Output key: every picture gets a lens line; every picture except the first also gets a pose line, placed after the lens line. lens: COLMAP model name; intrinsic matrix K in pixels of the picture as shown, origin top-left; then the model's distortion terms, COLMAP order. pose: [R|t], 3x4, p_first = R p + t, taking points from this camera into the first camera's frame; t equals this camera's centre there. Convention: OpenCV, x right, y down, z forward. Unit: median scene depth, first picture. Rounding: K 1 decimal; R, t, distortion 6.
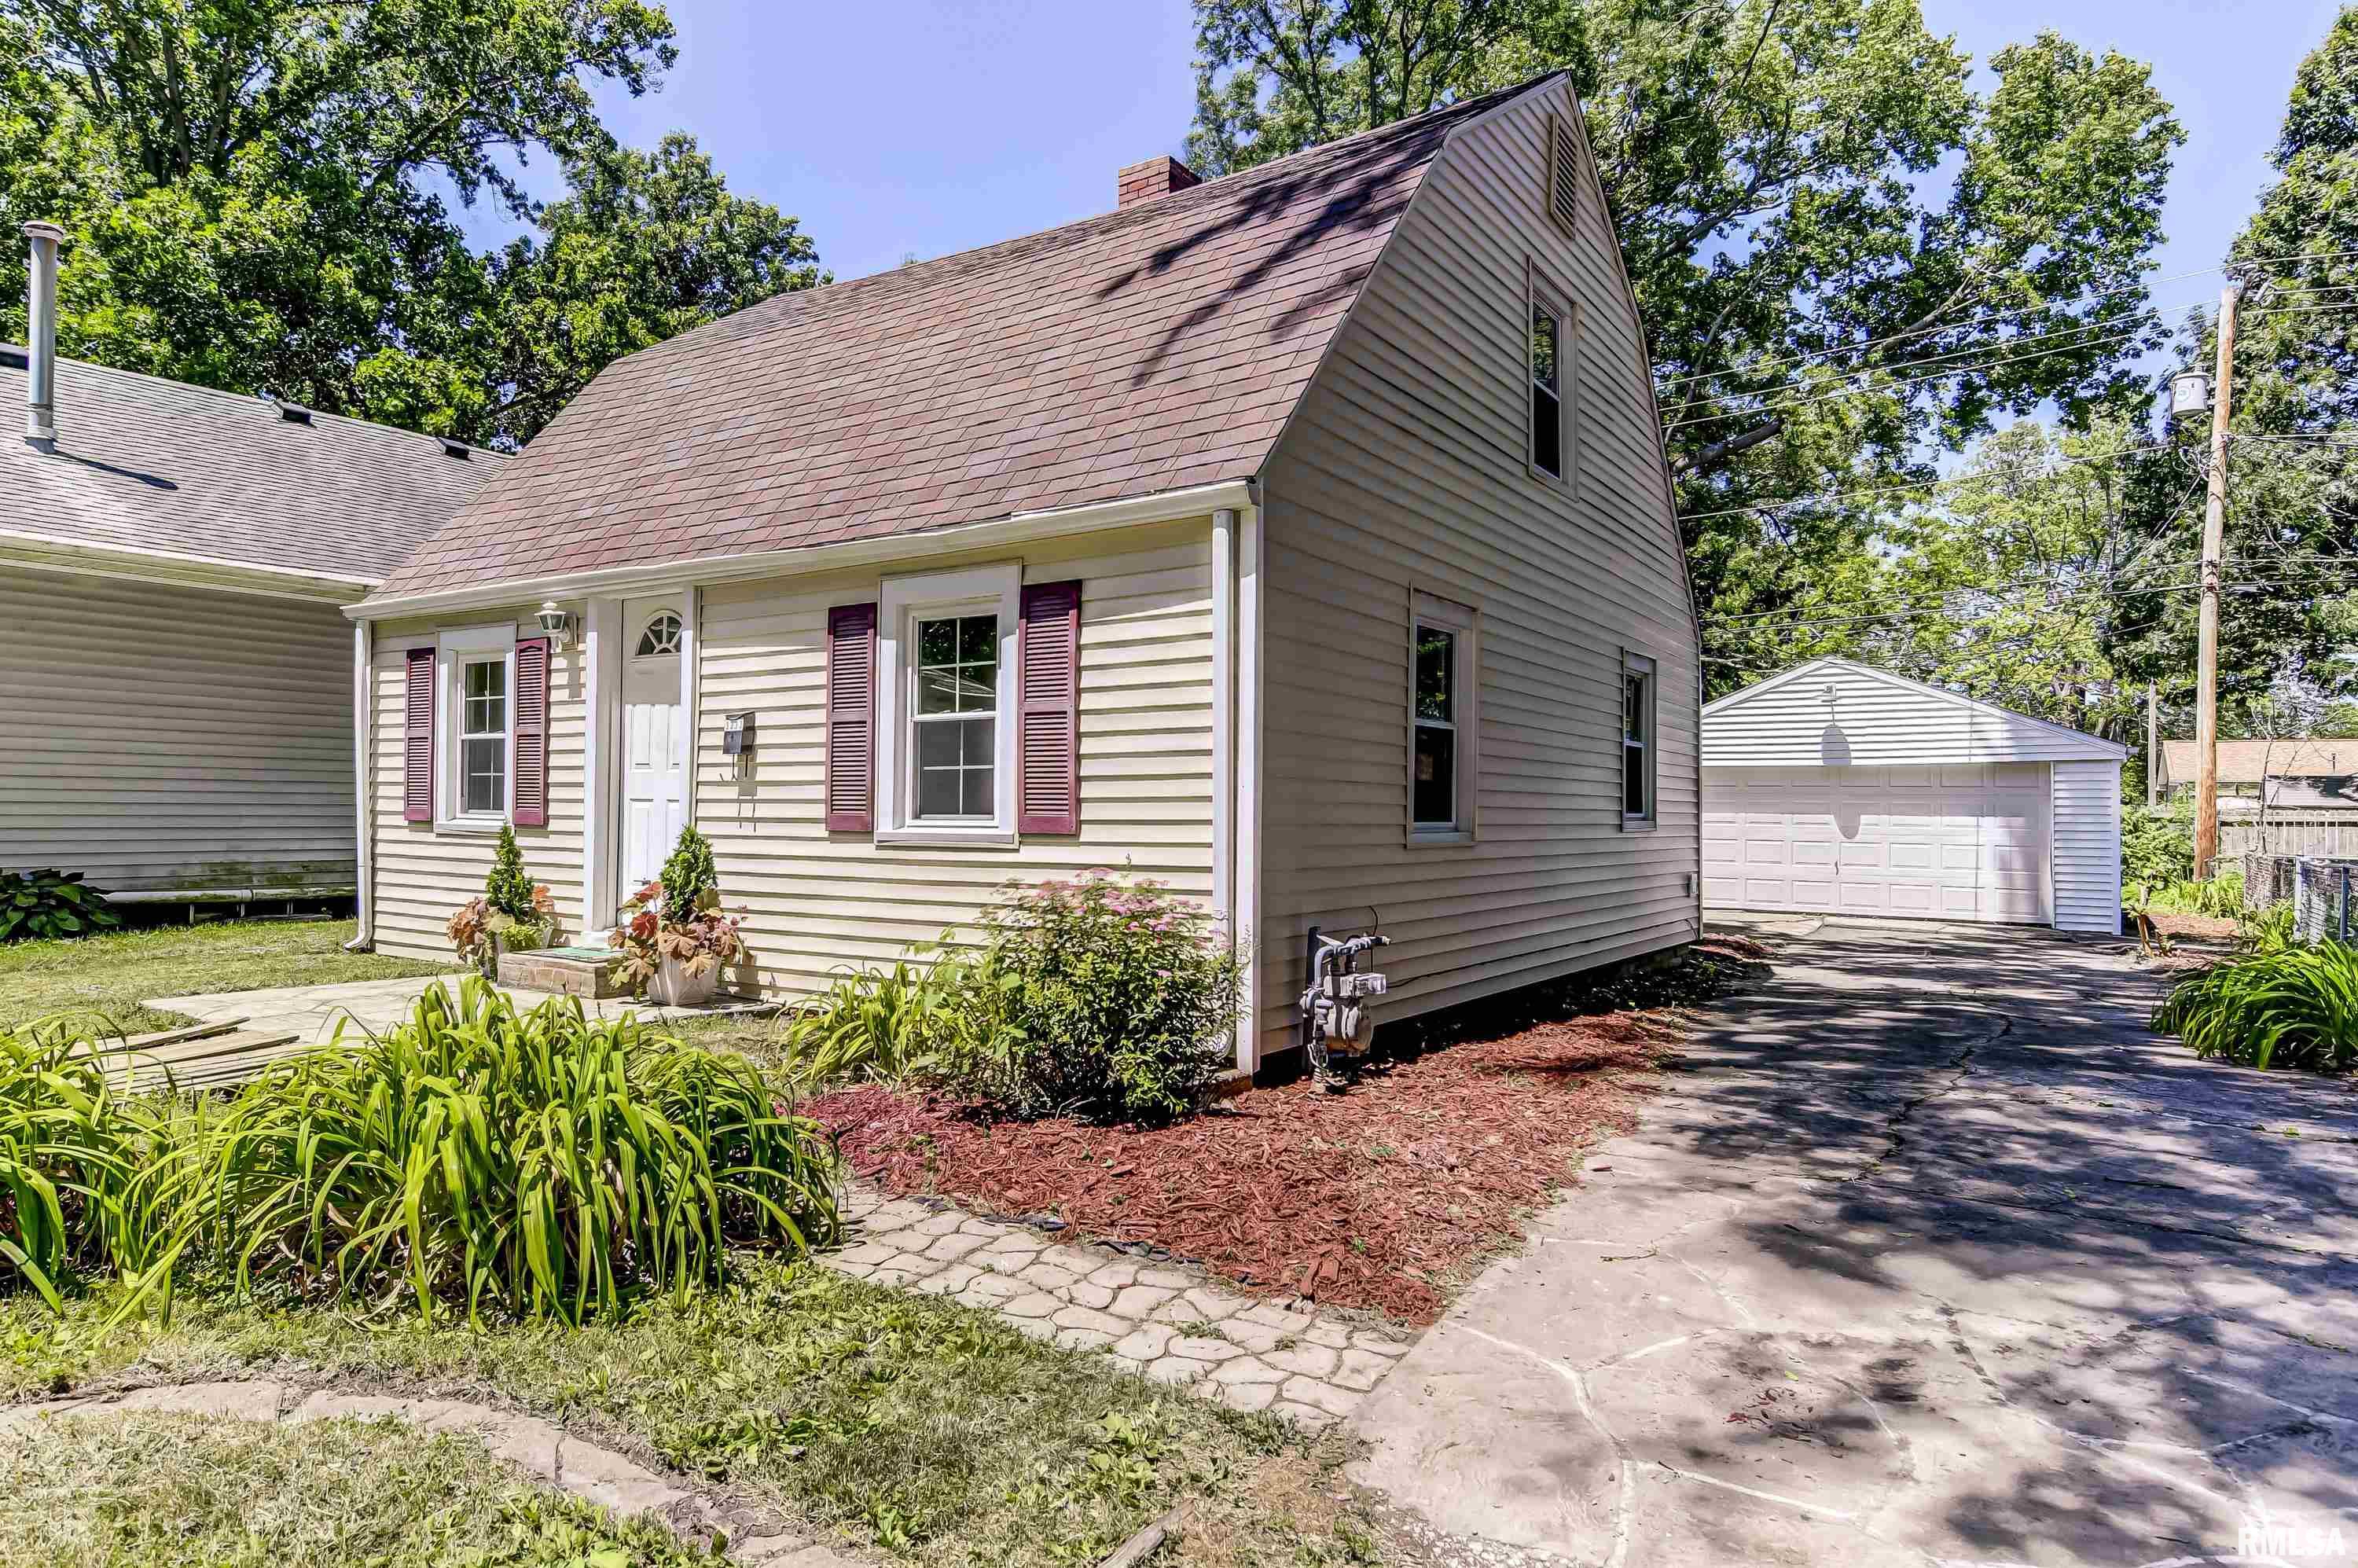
lens RADIAL K [[1389.7, 0, 1181.9], [0, 1389.7, 787.7], [0, 0, 1]] dist [0.005029, -0.005449]
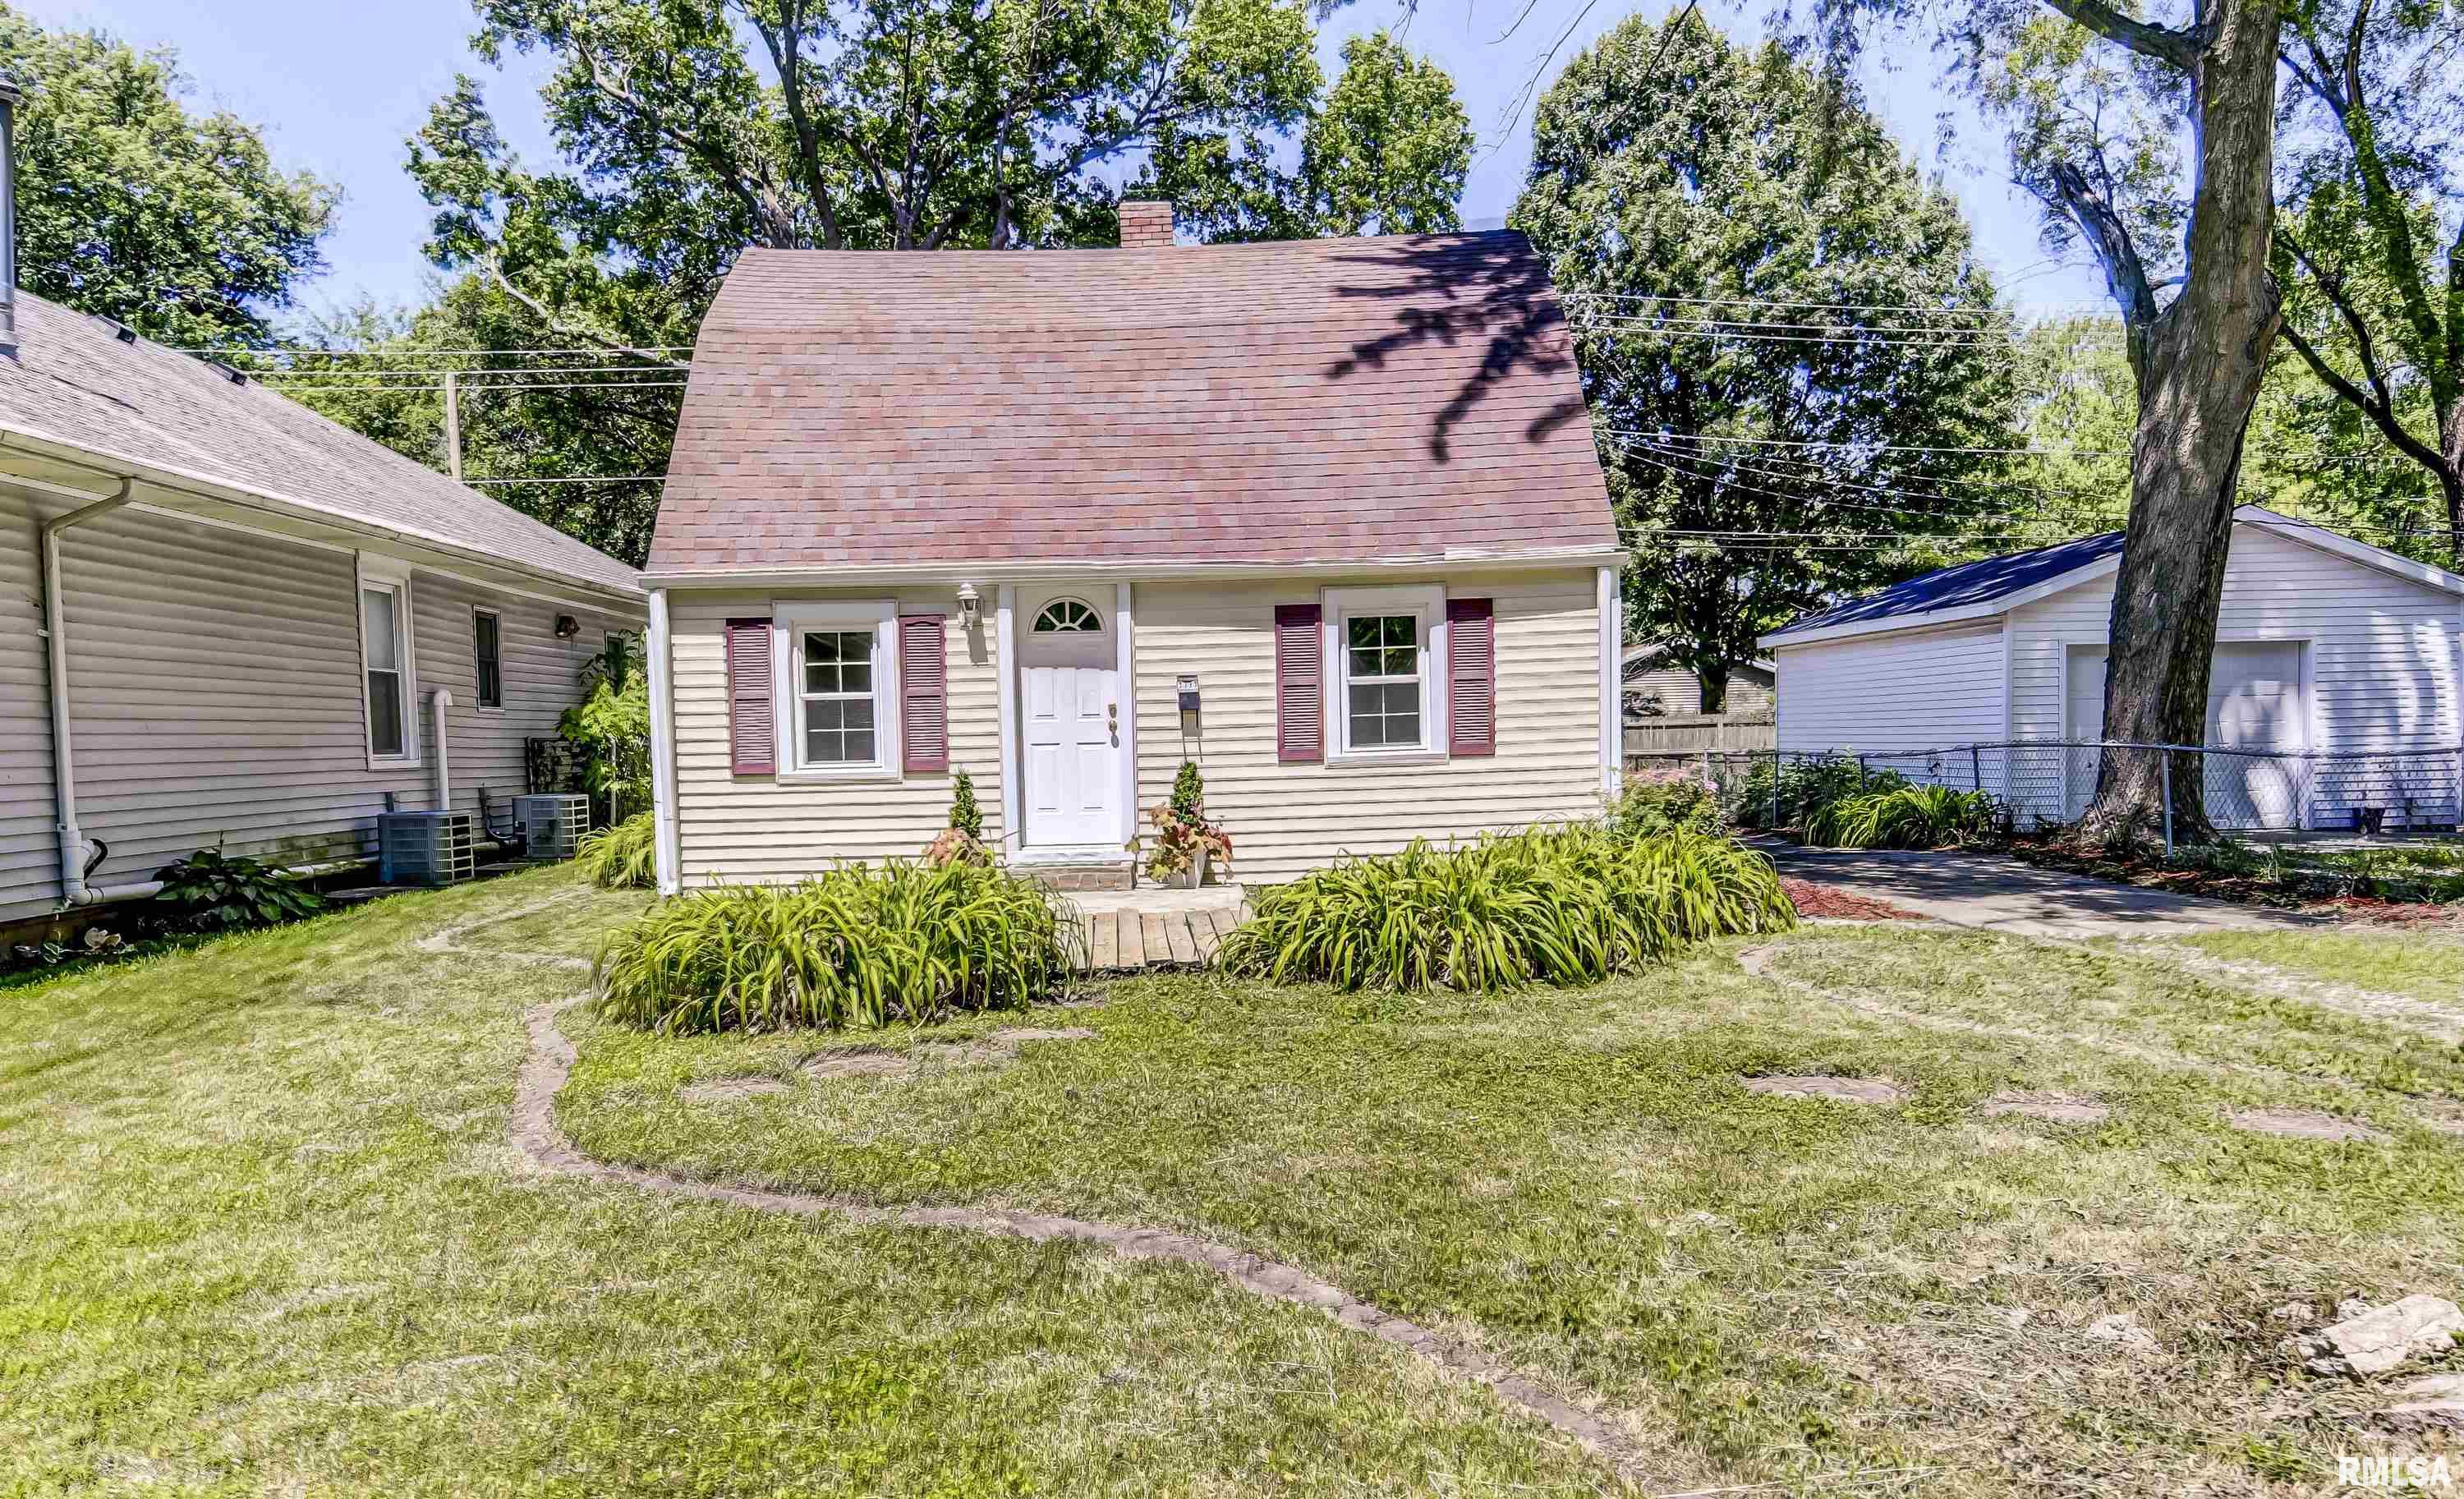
lens RADIAL K [[1752.5, 0, 1189.3], [0, 1752.5, 832.1], [0, 0, 1]] dist [0.002874, 0.002239]
pose [[0.827476, -0.062749, 0.557984, -0.793932], [0.025289, 0.996892, 0.074605, -0.019374], [-0.560931, -0.047623, 0.826492, -0.270425]]
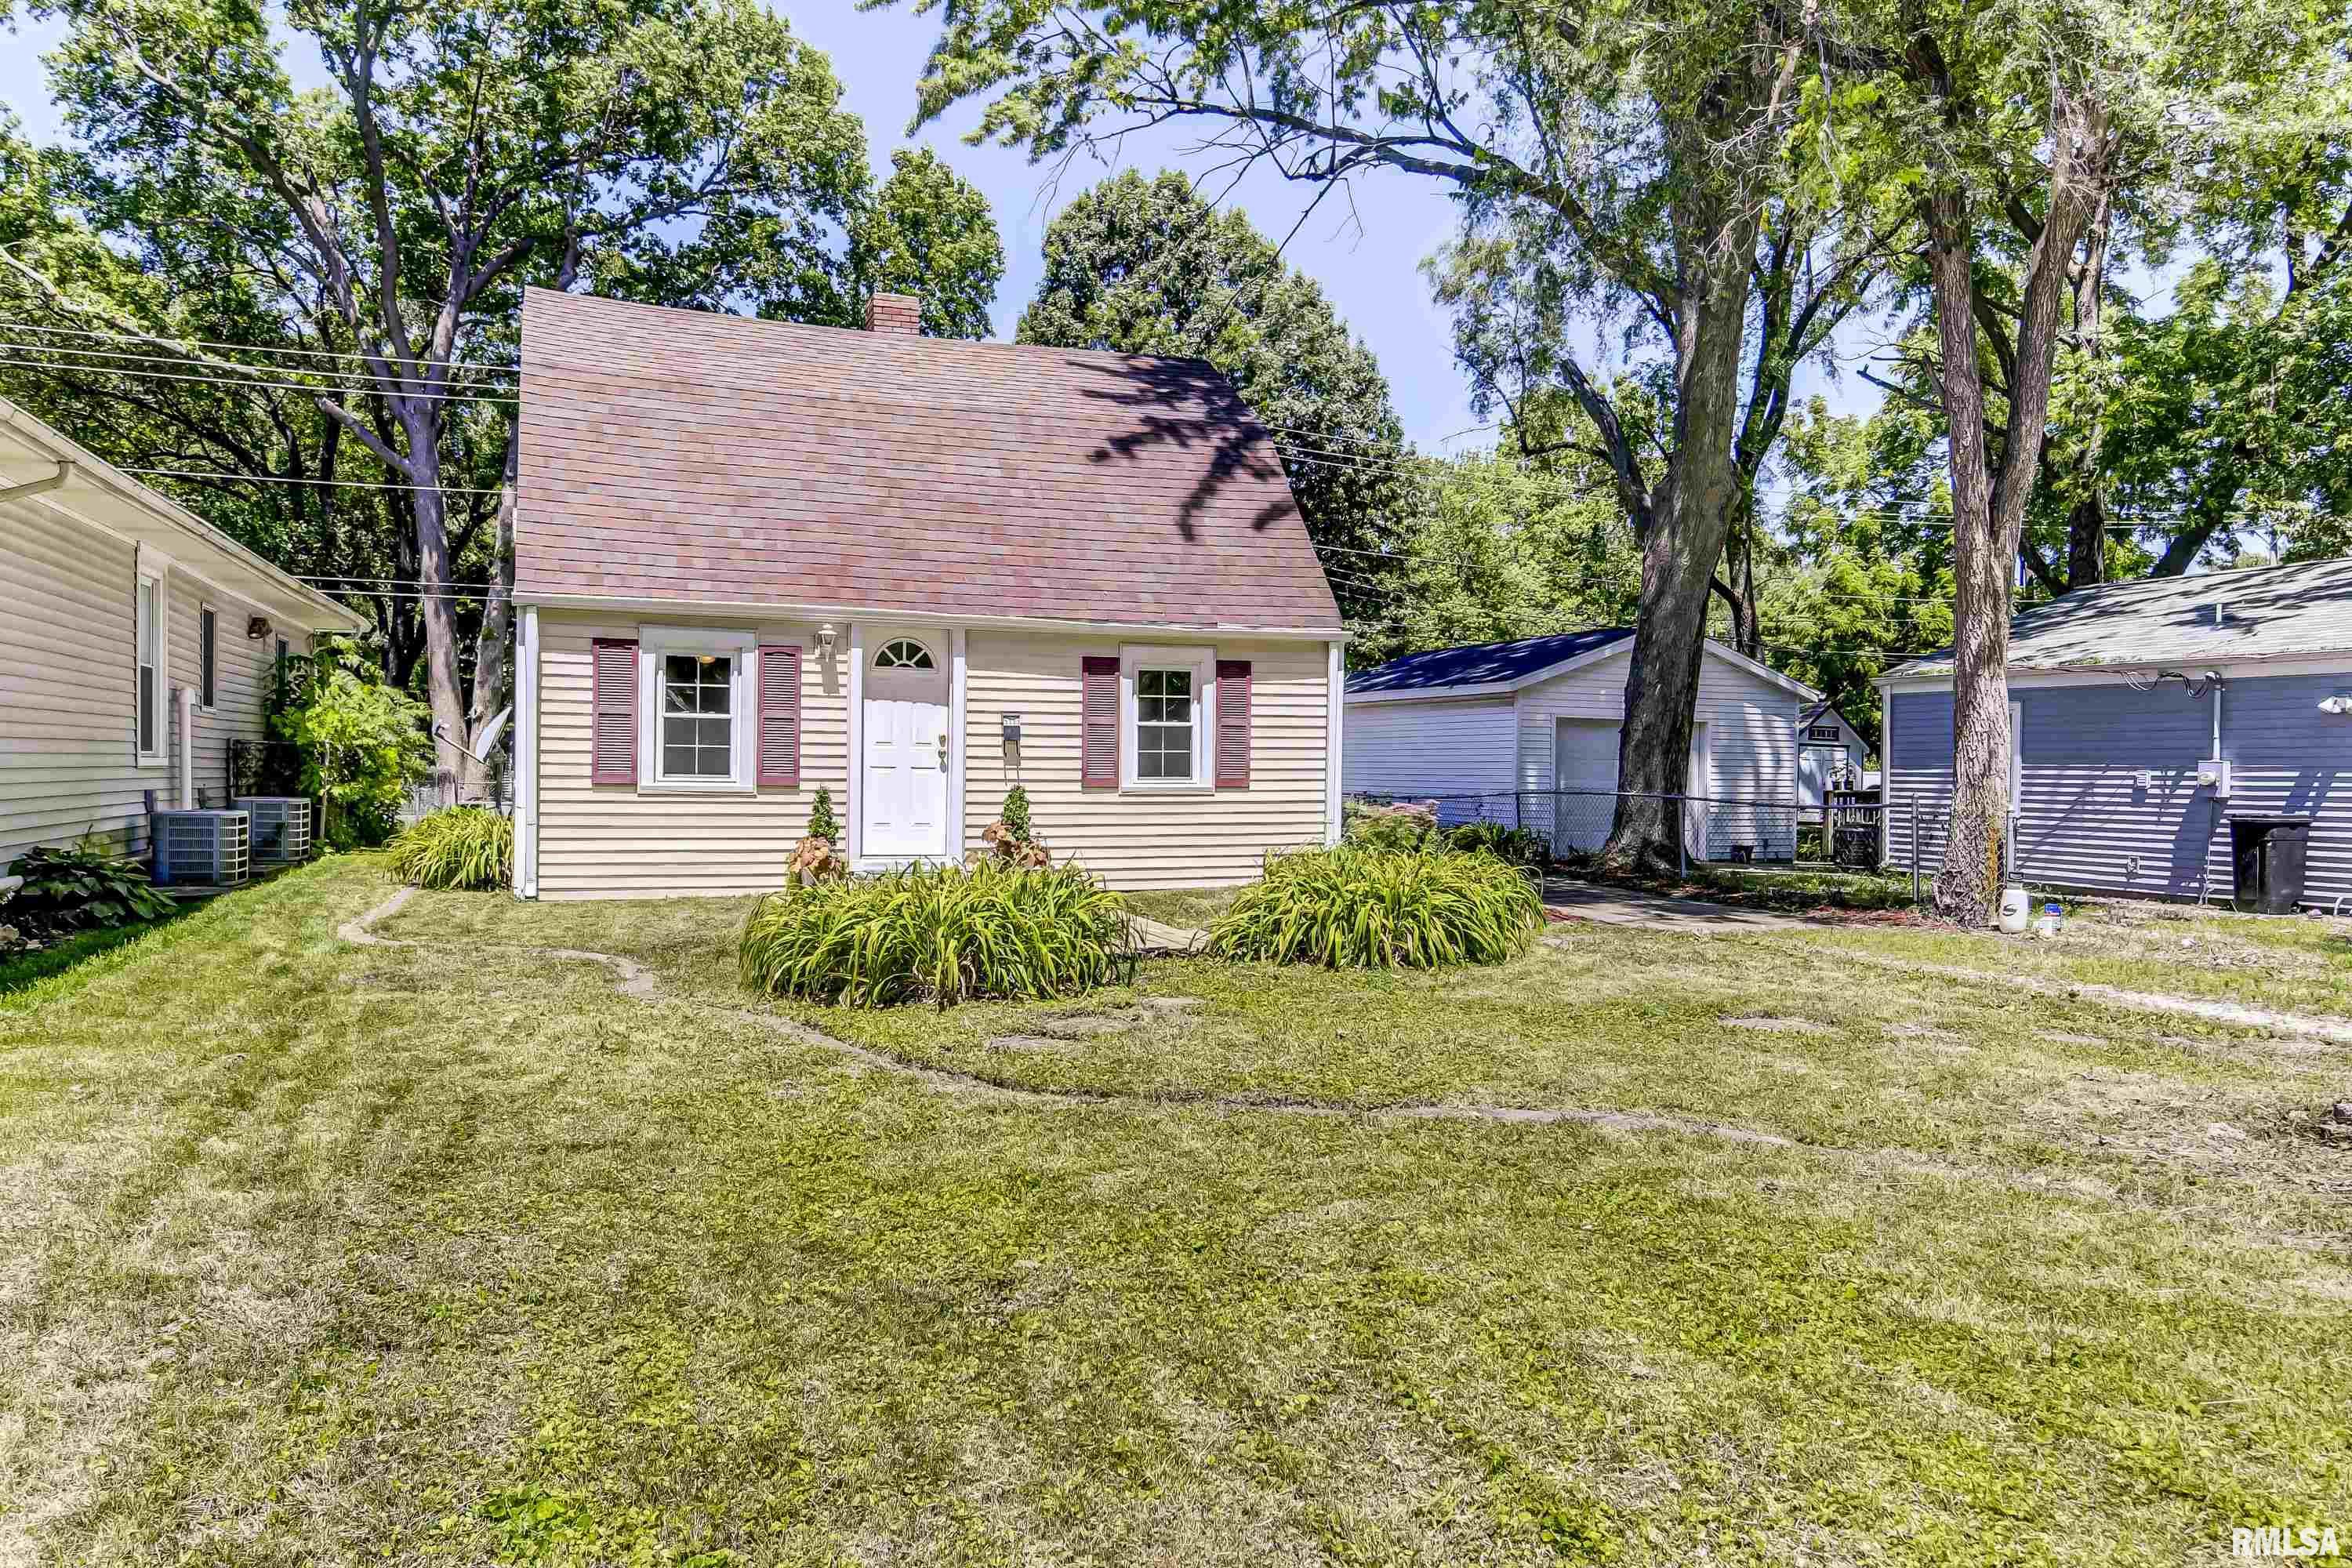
lens RADIAL K [[1604.0, 0, 1179.6], [0, 1604.0, 772.0], [0, 0, 1]] dist [0.011368, -0.009254]
pose [[0.582230, -0.007874, 0.812986, -1.051572], [-0.018667, 0.999560, 0.023050, -0.020432], [-0.812810, -0.028596, 0.581827, -0.147394]]
